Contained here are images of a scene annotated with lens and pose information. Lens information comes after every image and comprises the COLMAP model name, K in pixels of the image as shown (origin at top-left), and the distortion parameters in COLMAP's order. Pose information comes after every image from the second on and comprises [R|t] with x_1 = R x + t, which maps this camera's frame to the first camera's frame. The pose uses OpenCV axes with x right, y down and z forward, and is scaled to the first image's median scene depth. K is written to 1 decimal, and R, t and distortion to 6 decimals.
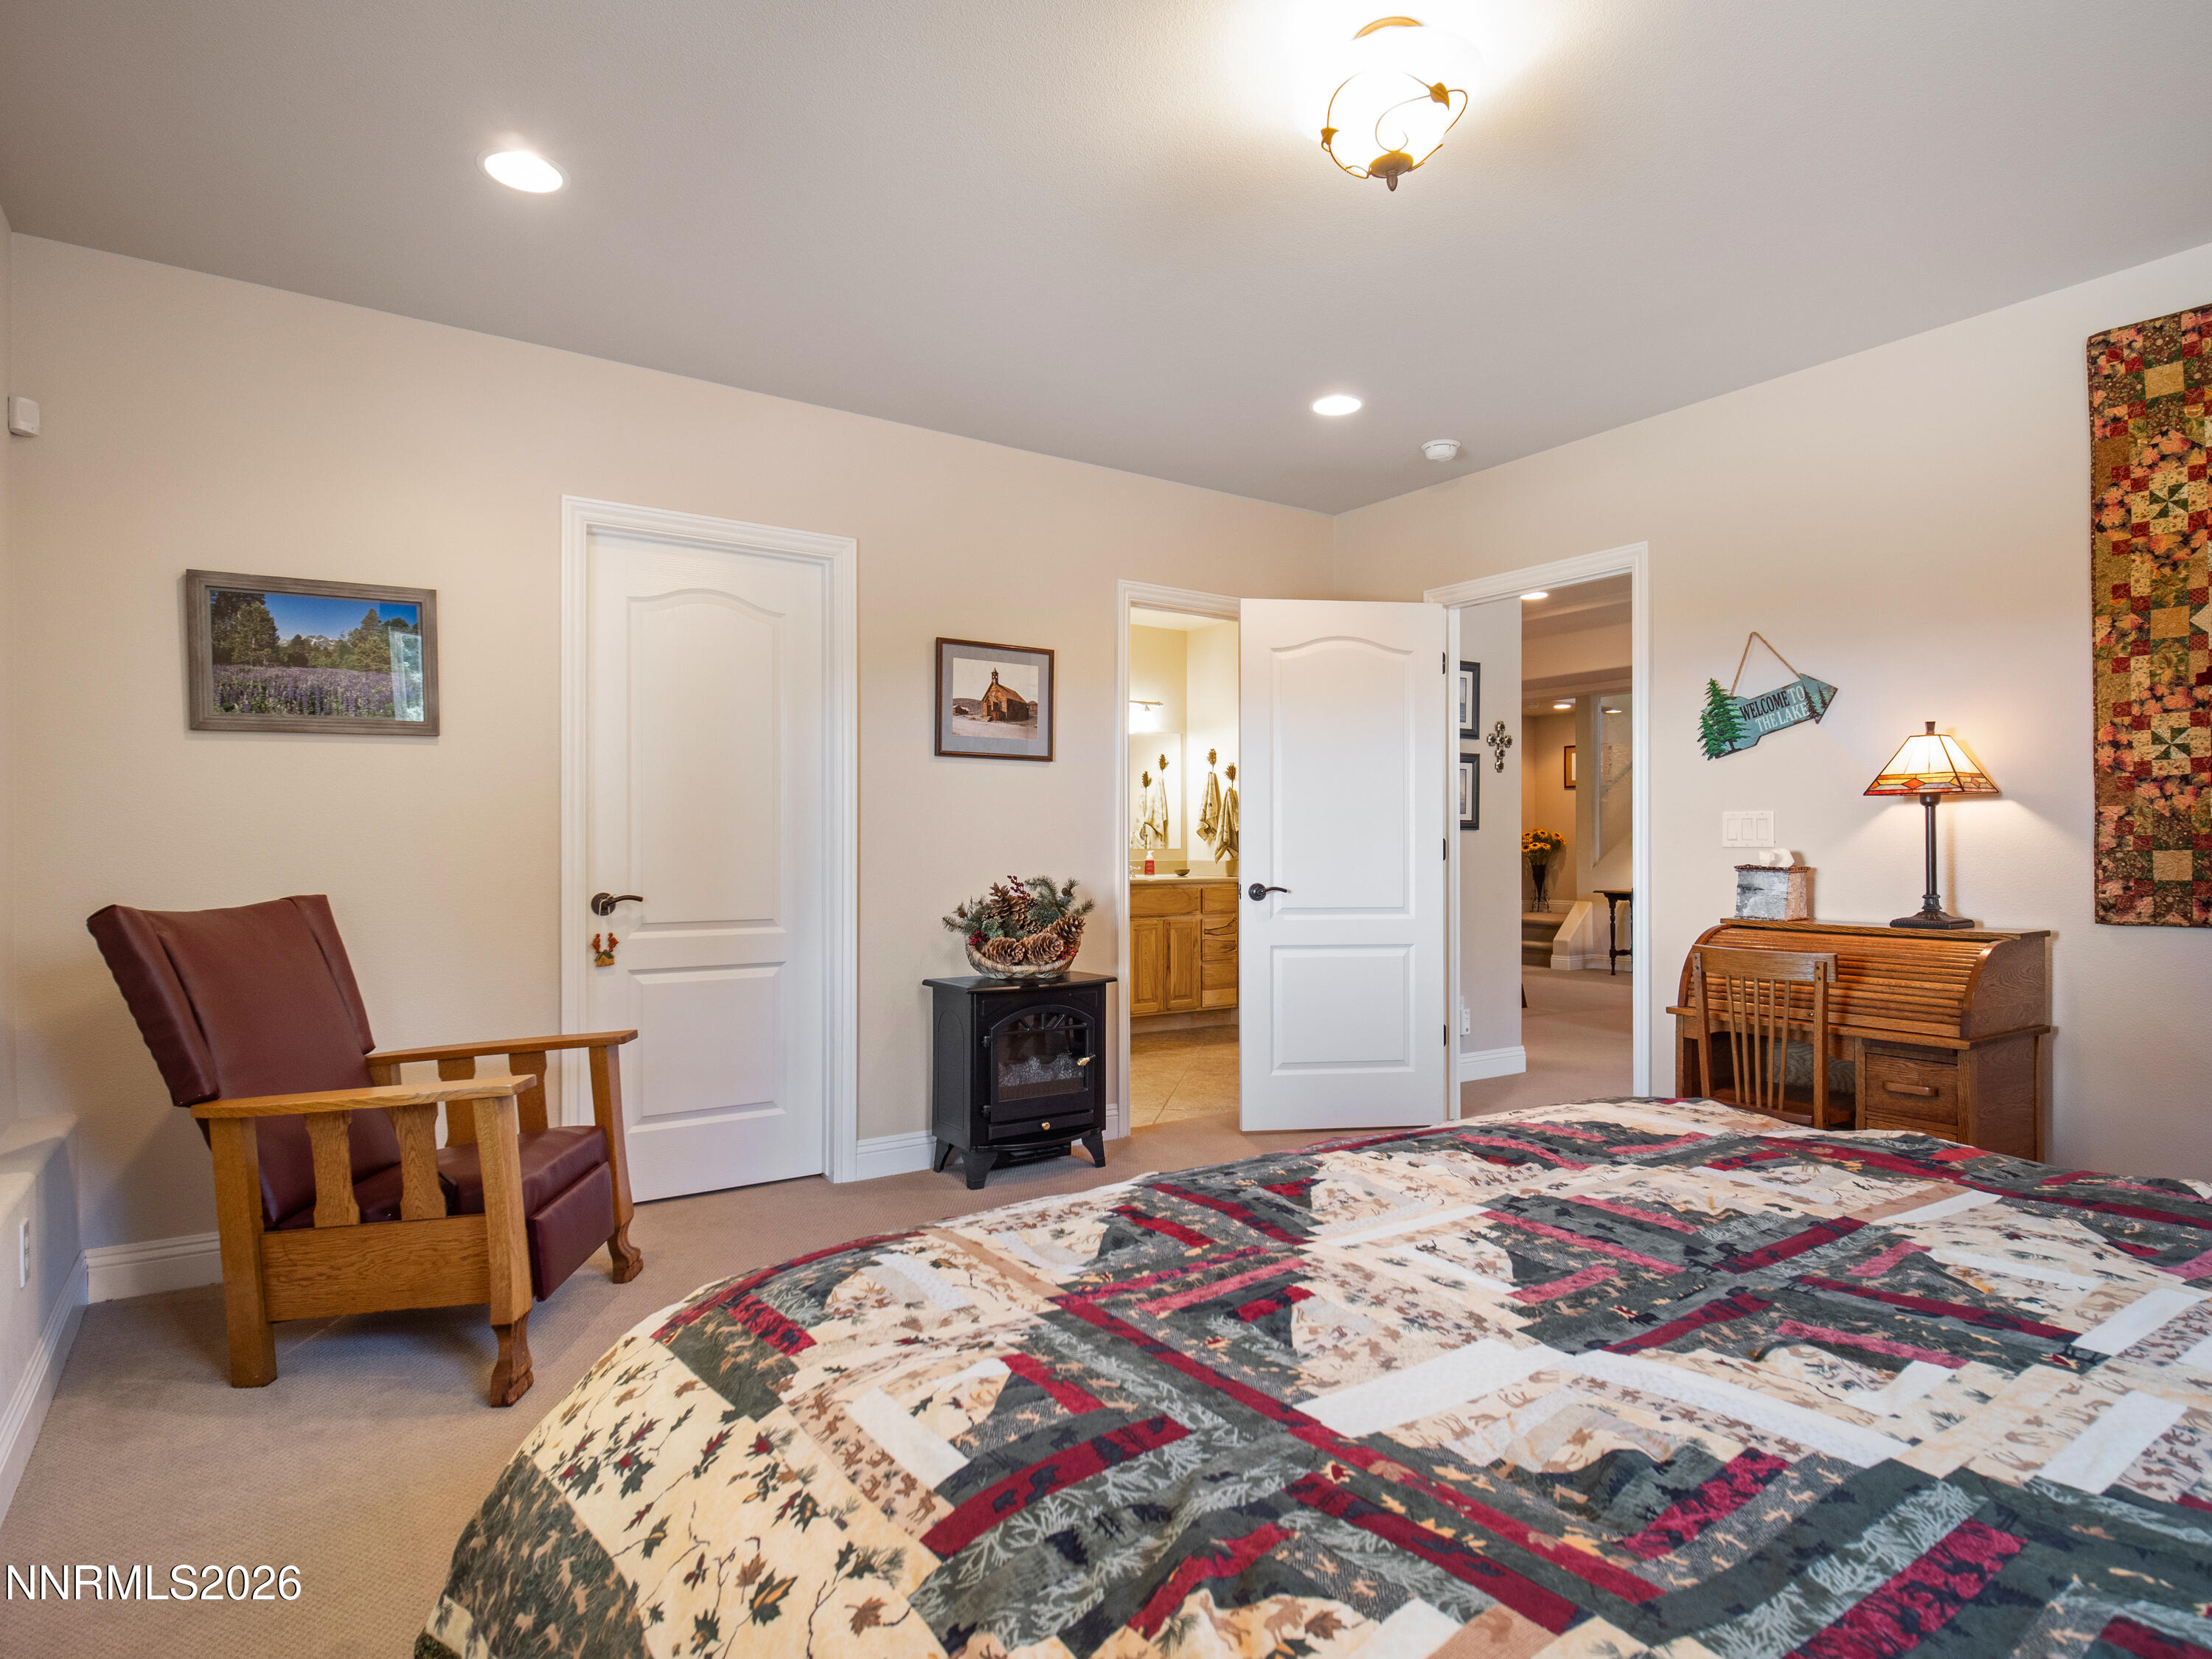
lens RADIAL K [[1212.8, 0, 1106.2], [0, 1212.8, 844.0], [0, 0, 1]] dist [-0.000590, -0.001560]
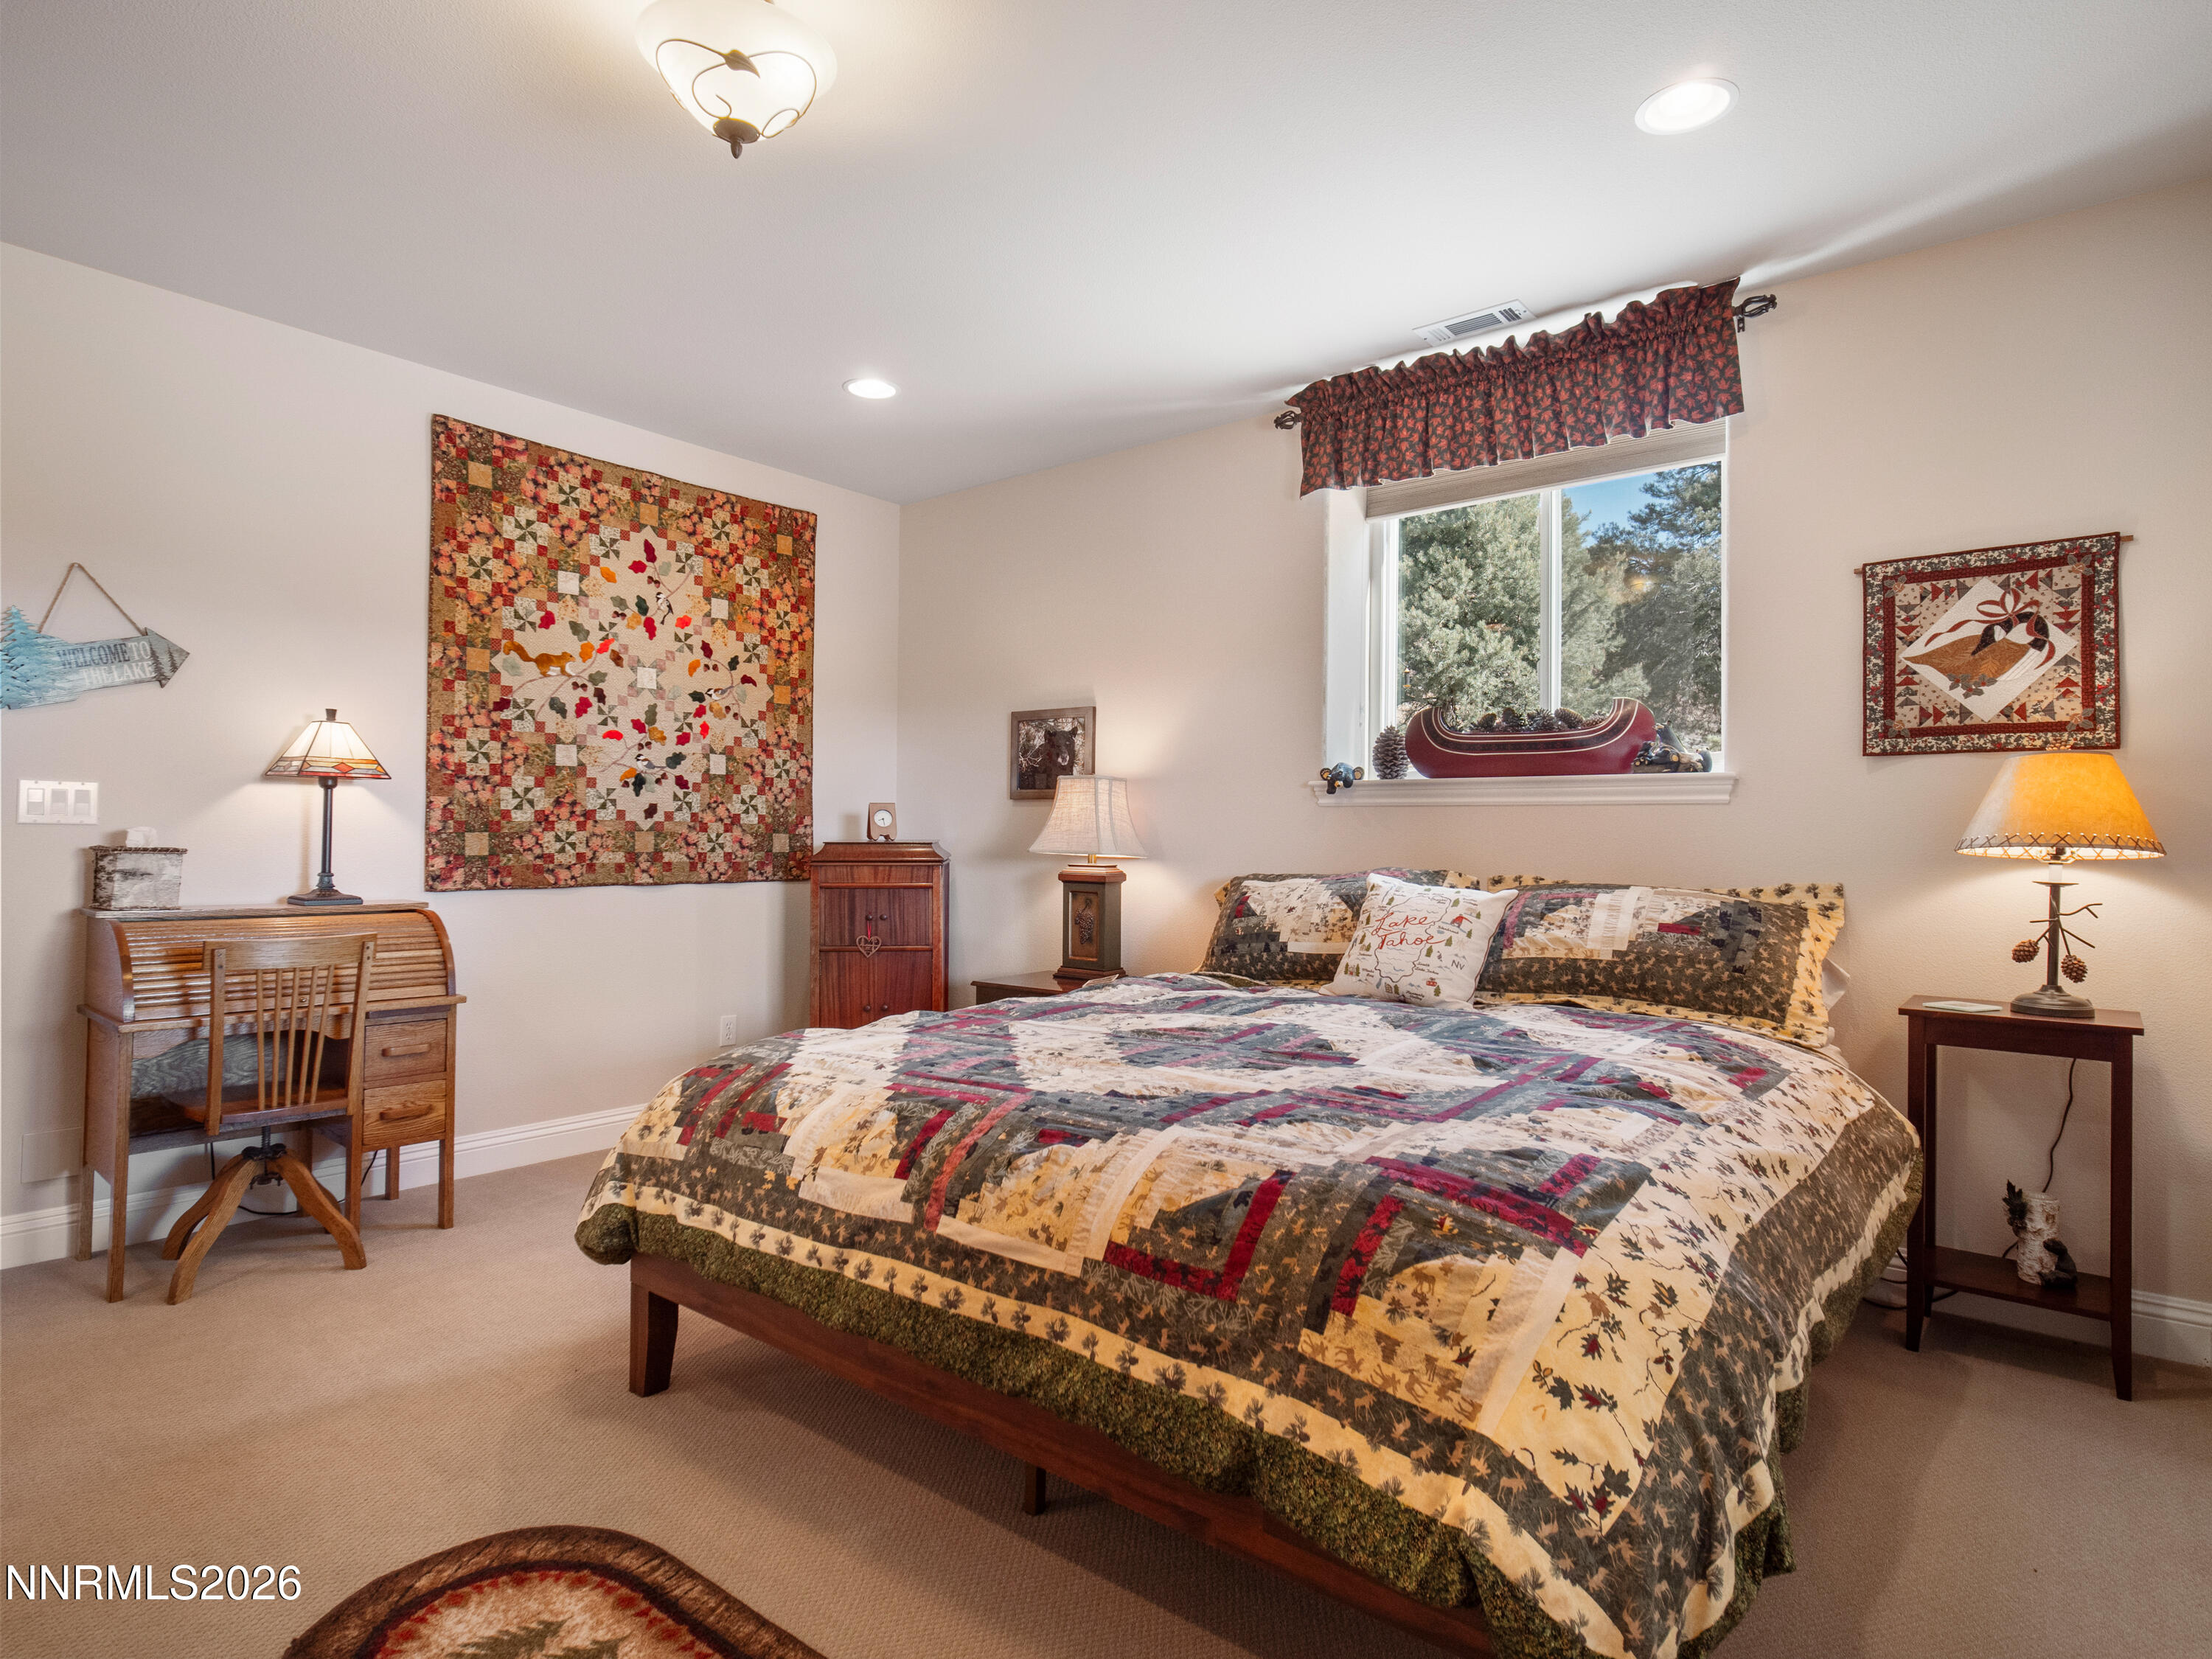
lens RADIAL K [[1212.8, 0, 1106.4], [0, 1212.8, 825.3], [0, 0, 1]] dist [-0.000590, -0.001560]
pose [[-0.290430, 0.012343, 0.956817, -0.566300], [-0.010263, 0.999819, -0.016013, 0.011303], [-0.956841, -0.014470, -0.290251, 0.708808]]
